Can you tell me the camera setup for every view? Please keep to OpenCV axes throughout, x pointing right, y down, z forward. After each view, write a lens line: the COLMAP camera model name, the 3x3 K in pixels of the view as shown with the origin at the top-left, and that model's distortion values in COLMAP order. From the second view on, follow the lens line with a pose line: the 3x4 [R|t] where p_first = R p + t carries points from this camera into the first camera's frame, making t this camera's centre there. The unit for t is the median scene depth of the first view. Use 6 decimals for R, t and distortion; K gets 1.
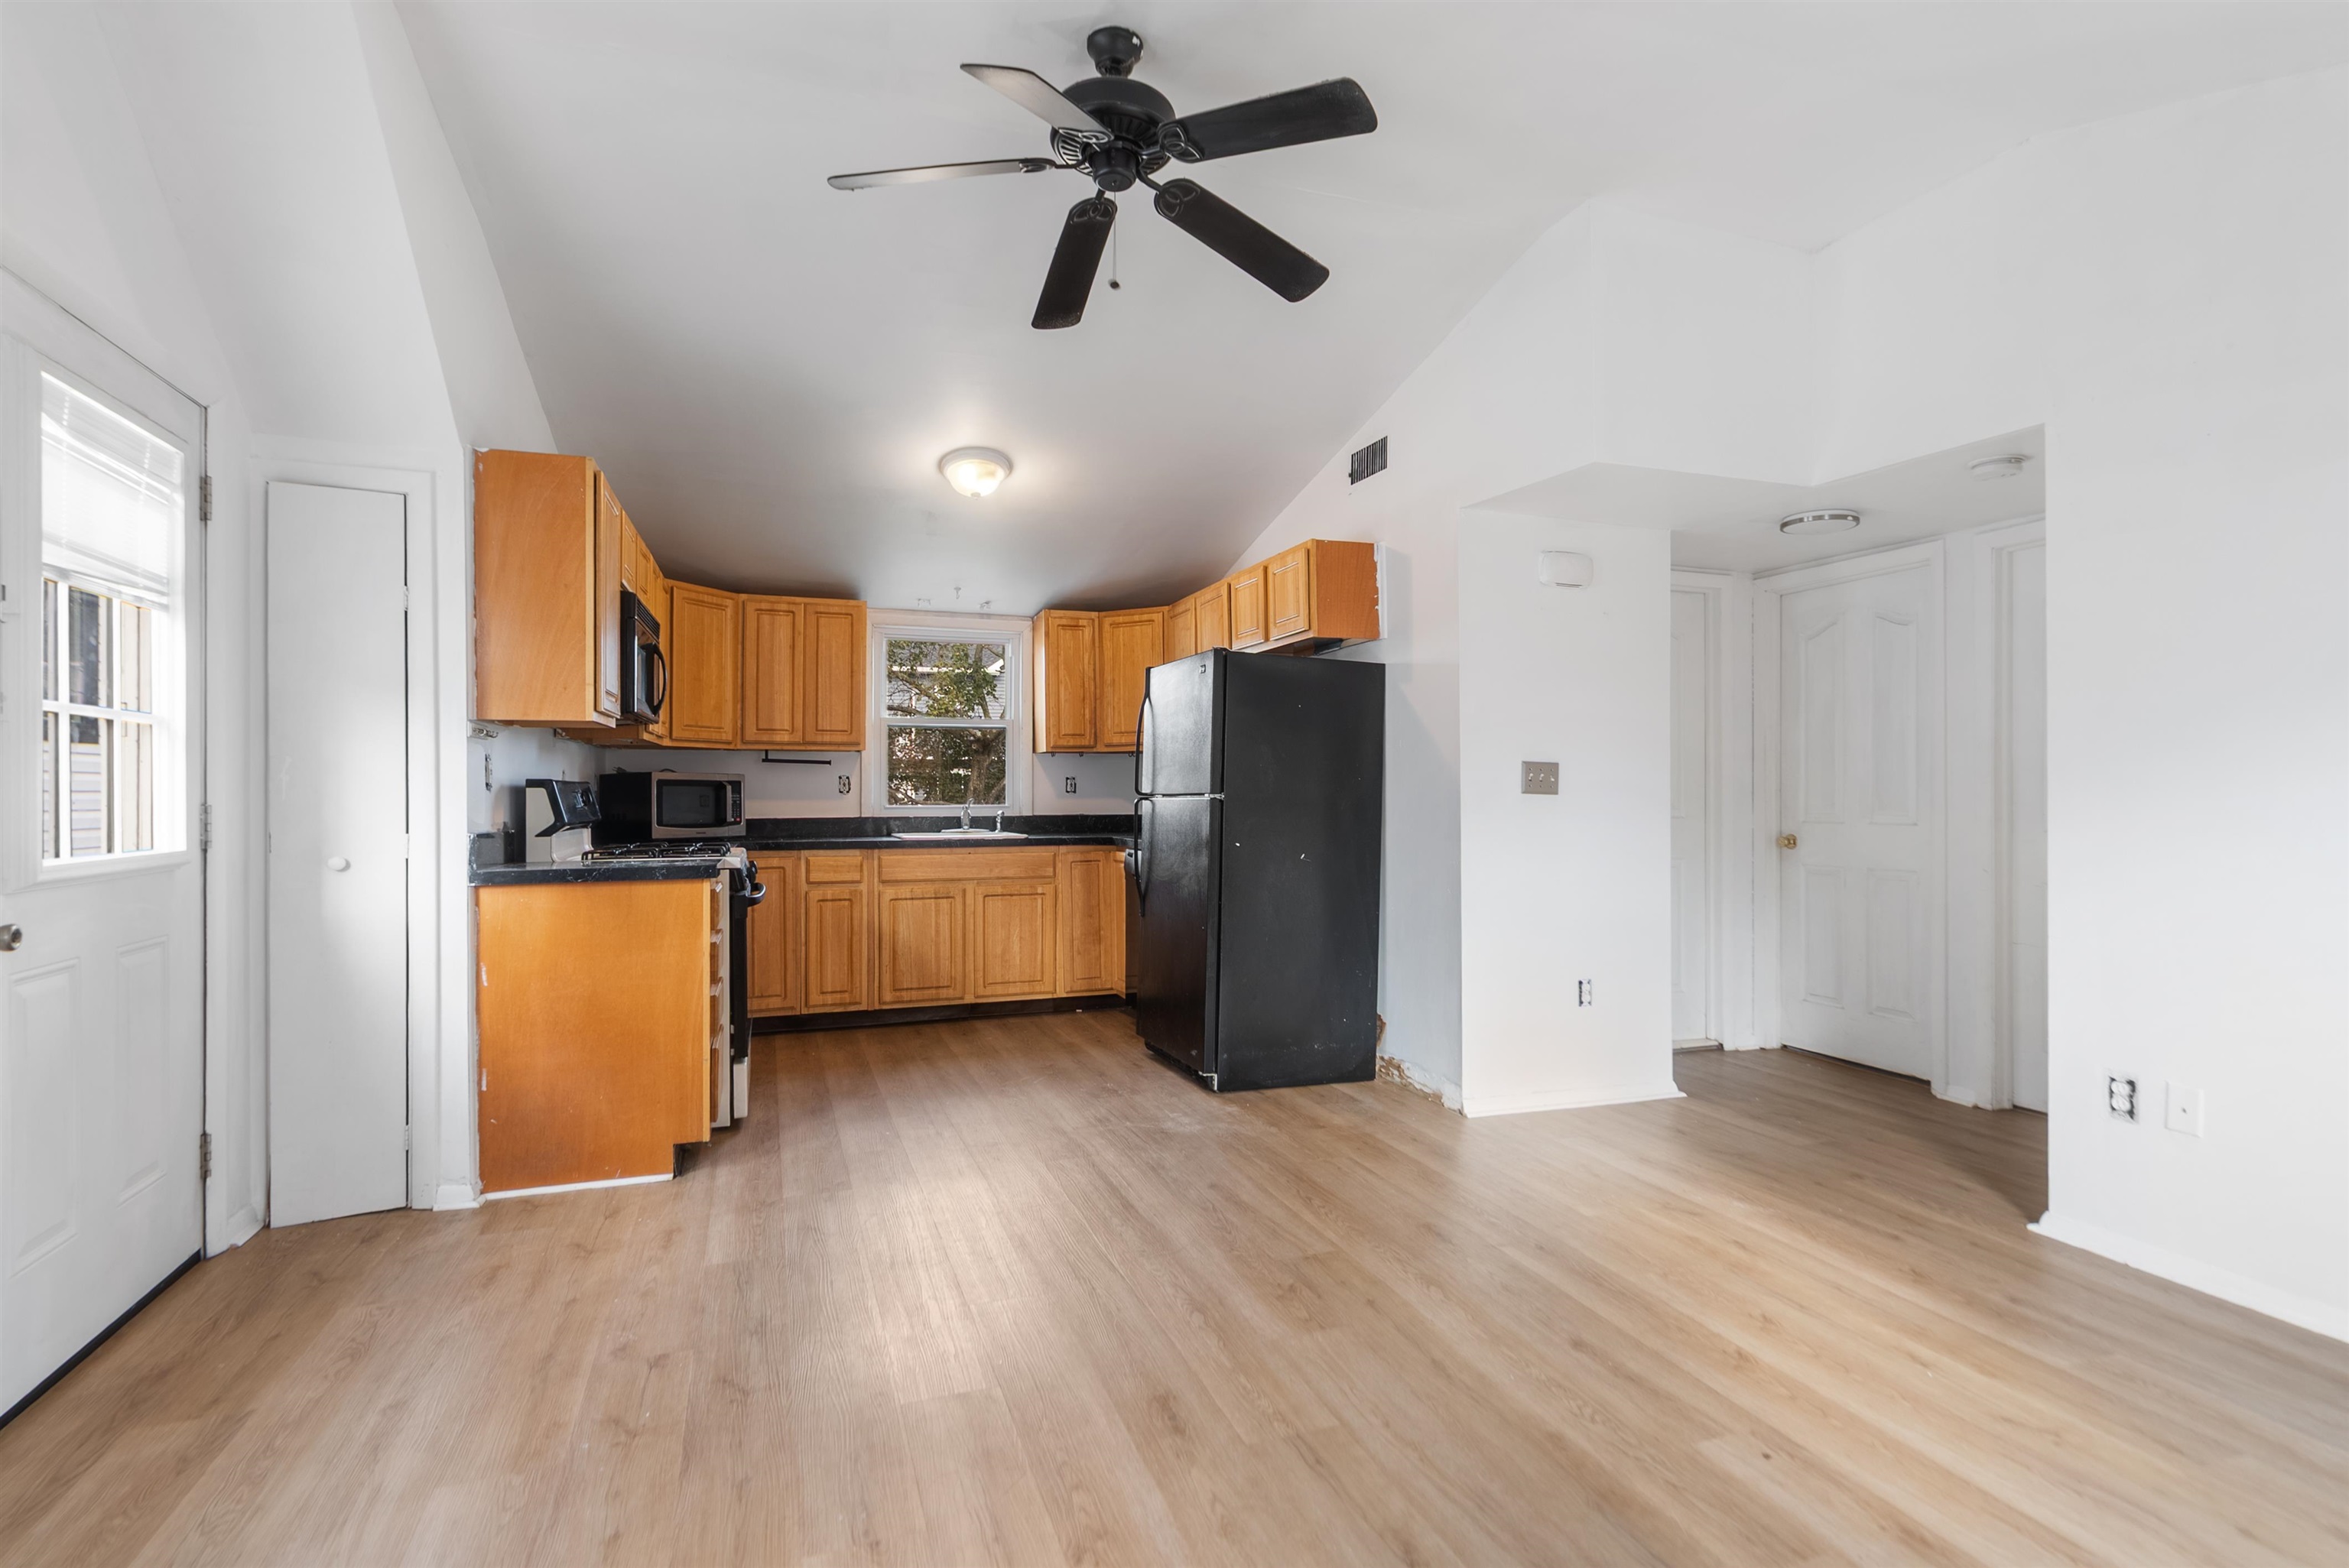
lens RADIAL K [[1124.4, 0, 1169.0], [0, 1124.4, 782.0], [0, 0, 1]] dist [0.004273, 0.000686]
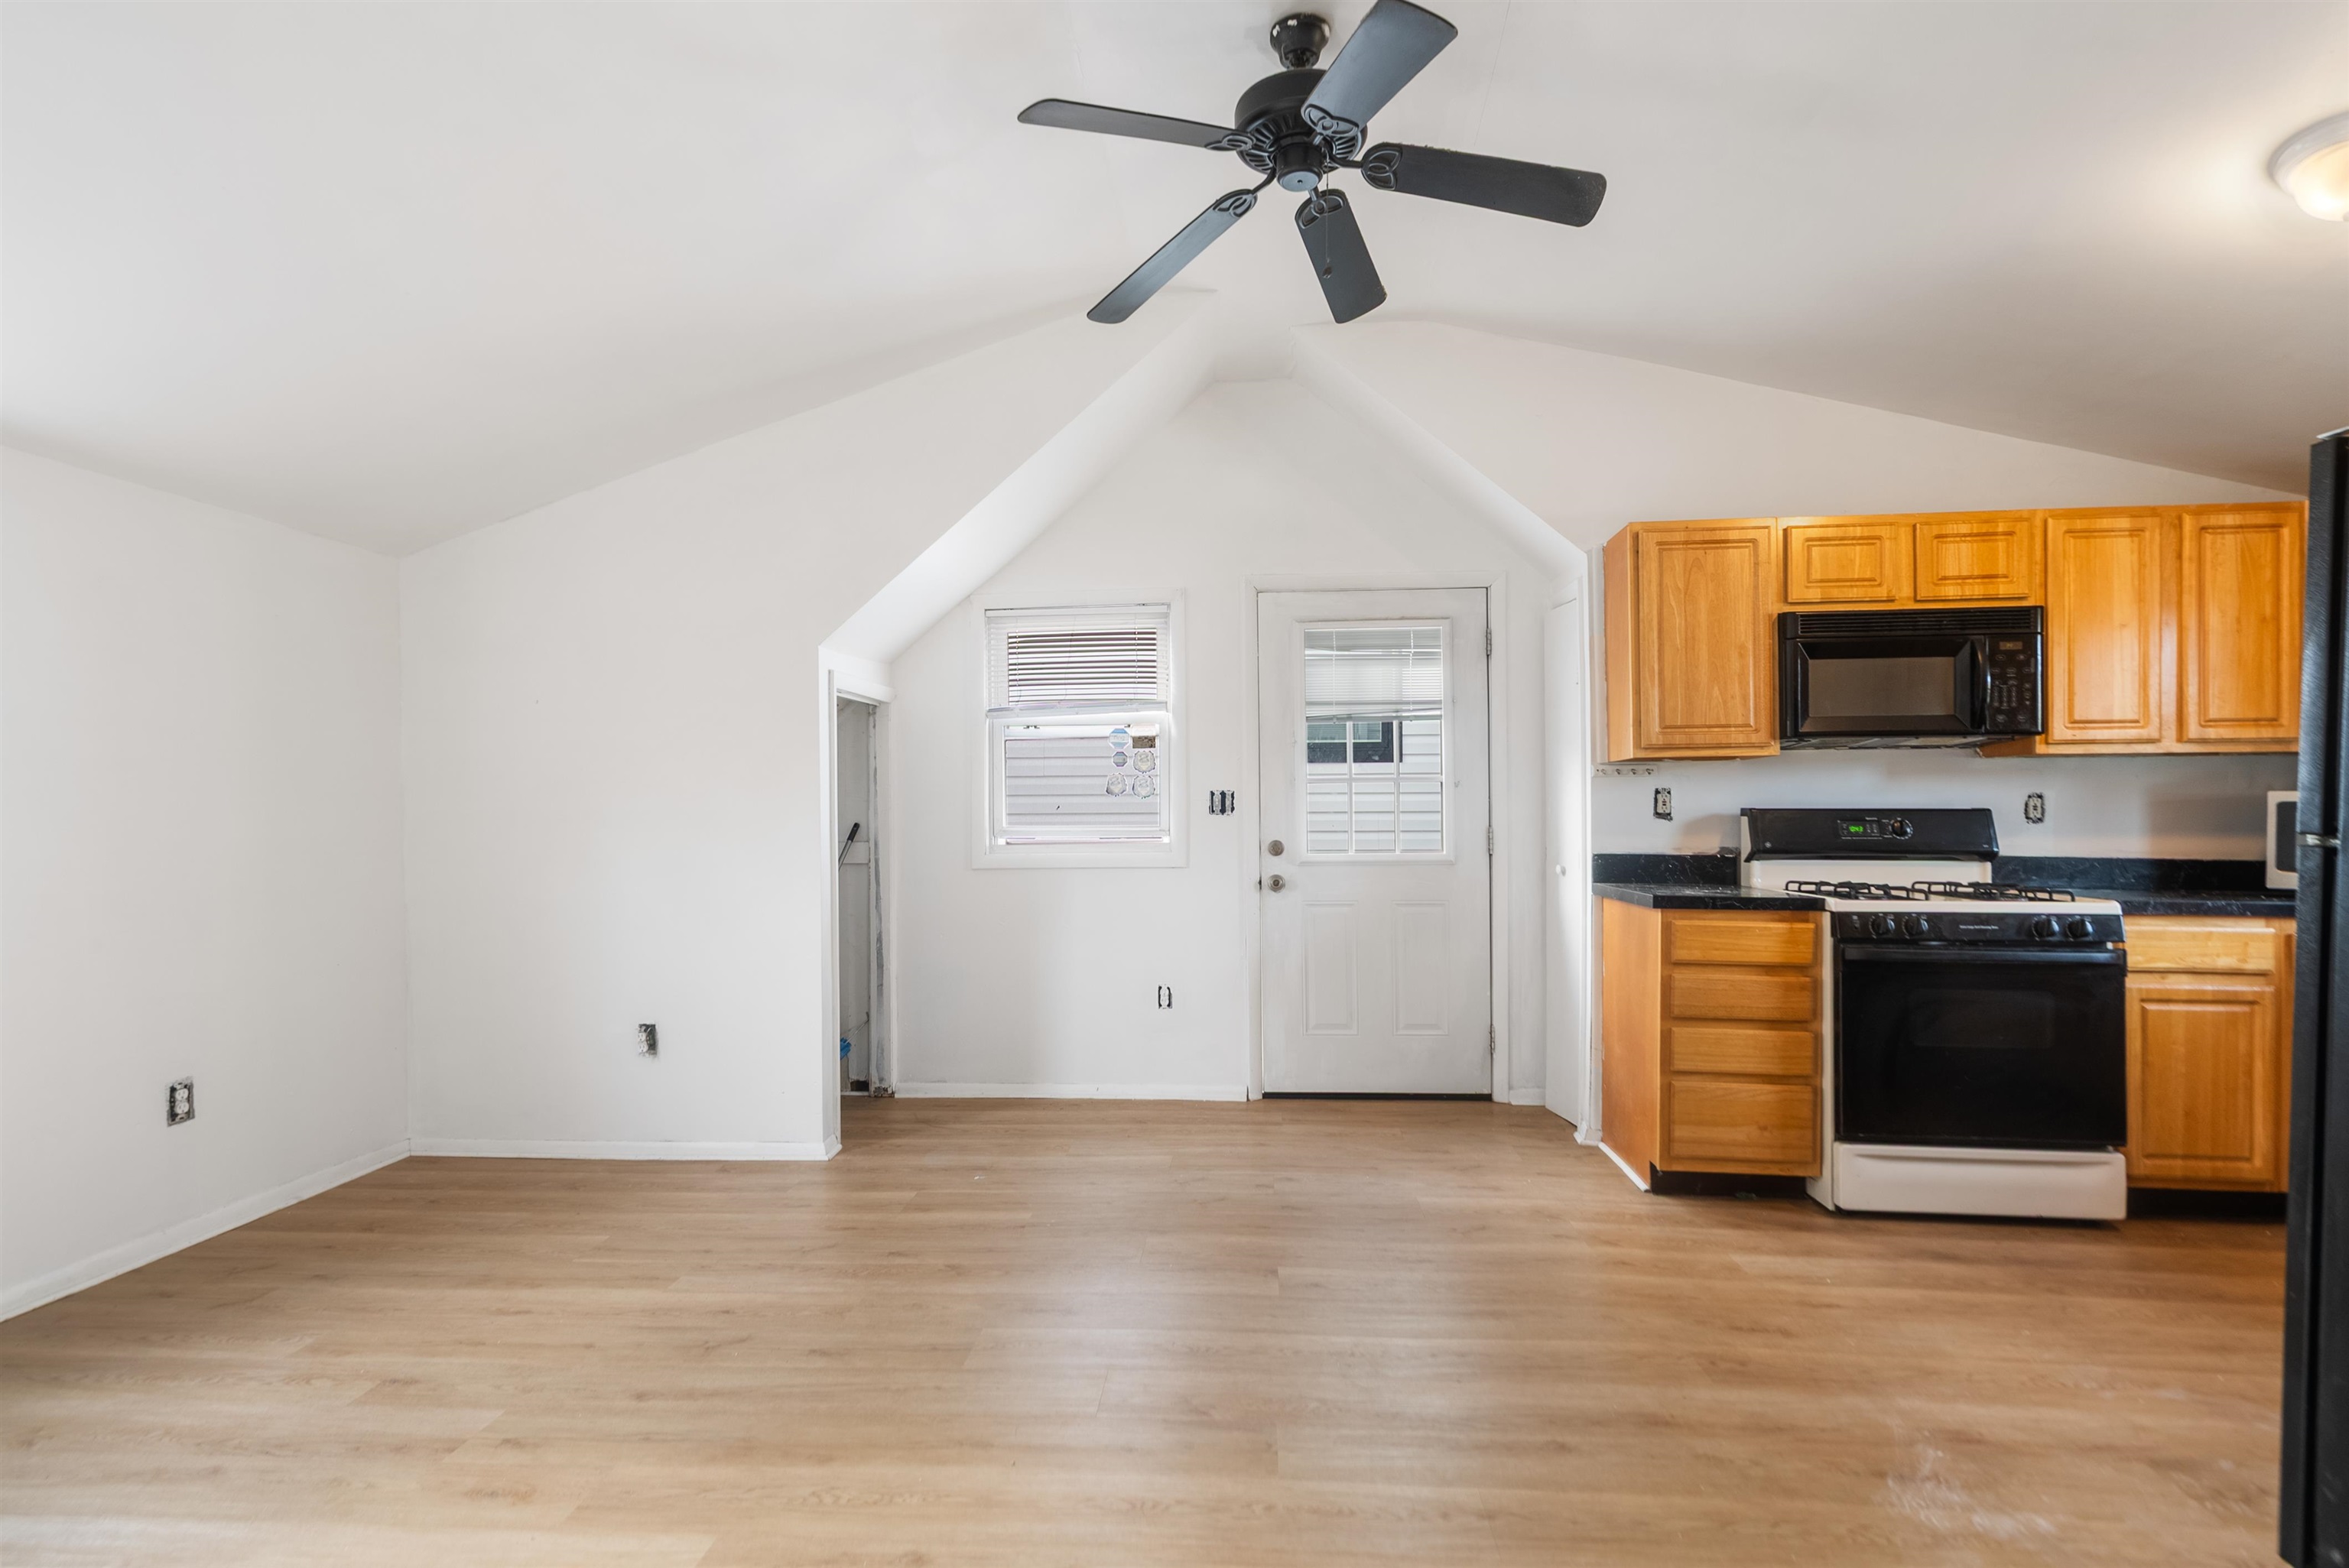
lens RADIAL K [[1117.1, 0, 1169.0], [0, 1117.1, 823.5], [0, 0, 1]] dist [0.000692, -0.000046]
pose [[-0.412394, 0.011994, -0.910927, 0.412715], [0.011178, 0.999905, 0.008105, -0.001936], [0.910937, -0.006840, -0.412488, 0.621137]]
